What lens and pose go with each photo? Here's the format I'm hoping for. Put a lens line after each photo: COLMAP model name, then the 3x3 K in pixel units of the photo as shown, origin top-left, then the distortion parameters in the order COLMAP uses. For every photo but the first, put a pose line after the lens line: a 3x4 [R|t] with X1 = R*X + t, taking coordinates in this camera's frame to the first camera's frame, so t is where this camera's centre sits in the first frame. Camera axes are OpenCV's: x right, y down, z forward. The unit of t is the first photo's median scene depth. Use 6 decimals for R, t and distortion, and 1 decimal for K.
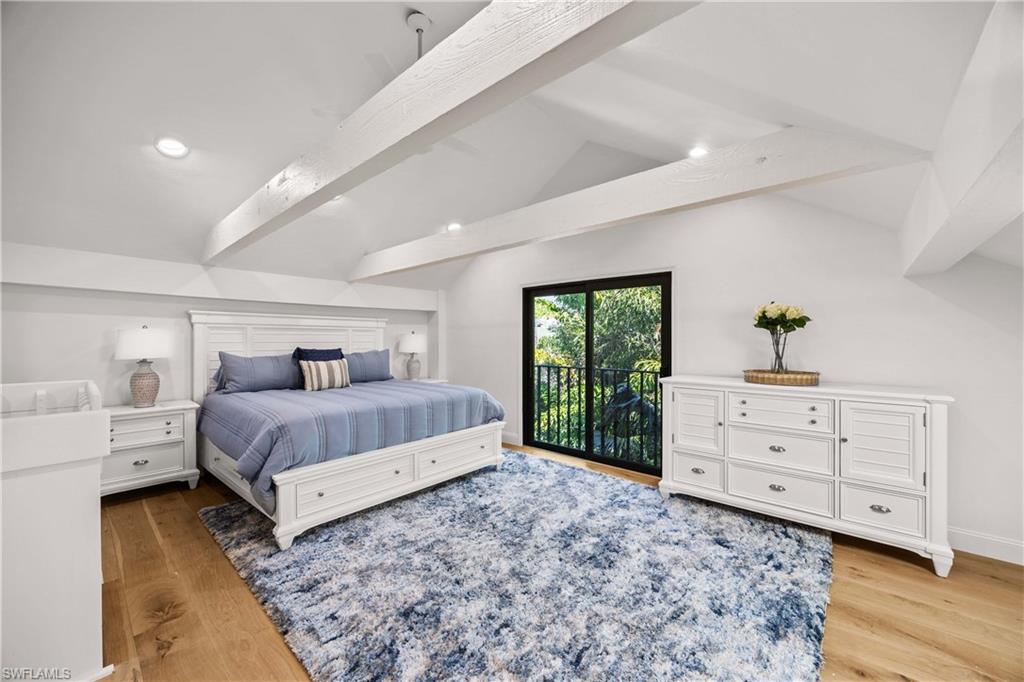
lens RADIAL K [[388.0, 0, 514.0], [0, 388.0, 341.9], [0, 0, 1]] dist [-0.000929, -0.000015]
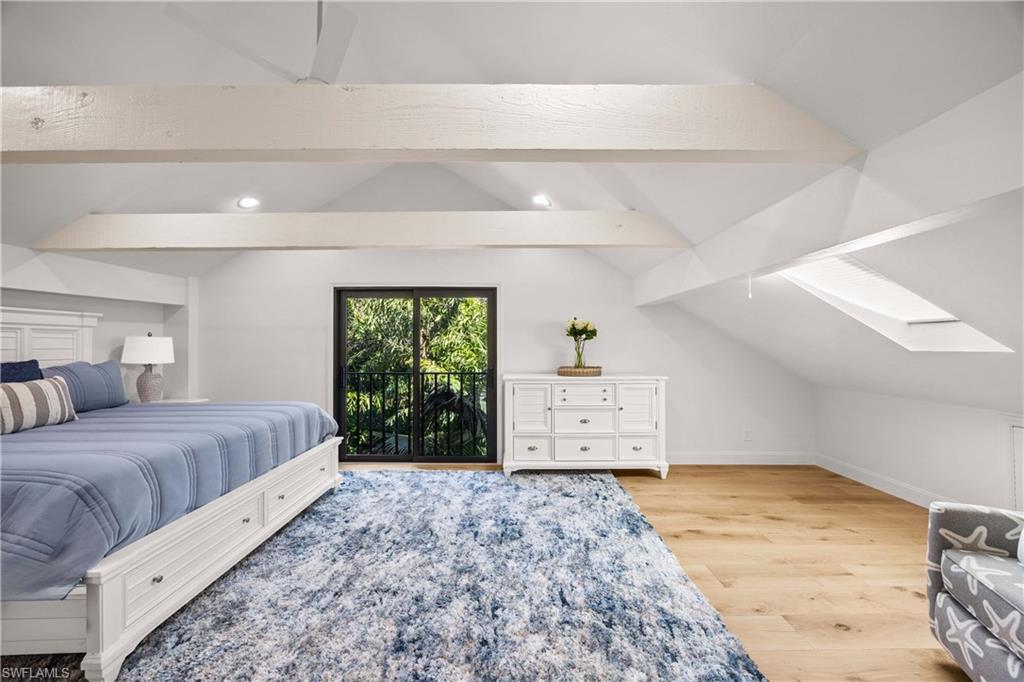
lens RADIAL K [[391.8, 0, 512.0], [0, 391.8, 341.0], [0, 0, 1]] dist [-0.001655, 0.000000]
pose [[0.750798, 0.003535, 0.660522, -0.458247], [0.004325, 0.999938, -0.010267, -0.005562], [-0.660518, 0.010565, 0.750736, 0.086169]]
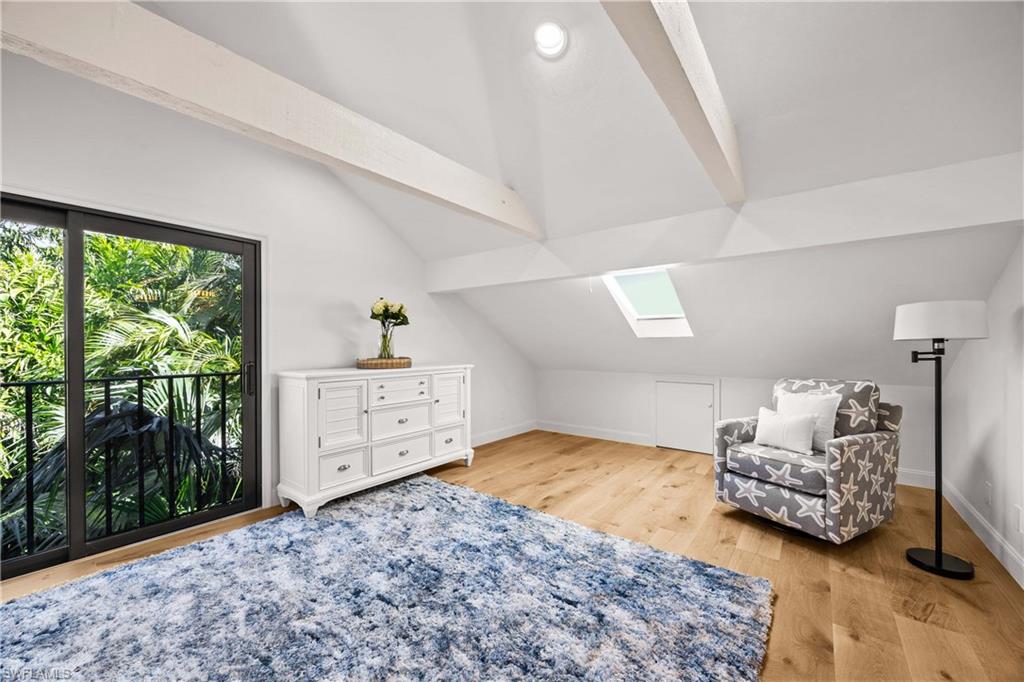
lens RADIAL K [[395.2, 0, 515.5], [0, 395.2, 347.8], [0, 0, 1]] dist [0.000210, 0.000033]
pose [[-0.070317, -0.007095, 0.997499, -0.555308], [0.002746, 0.999970, 0.007306, 0.038350], [-0.997521, 0.003252, -0.070295, 0.705593]]
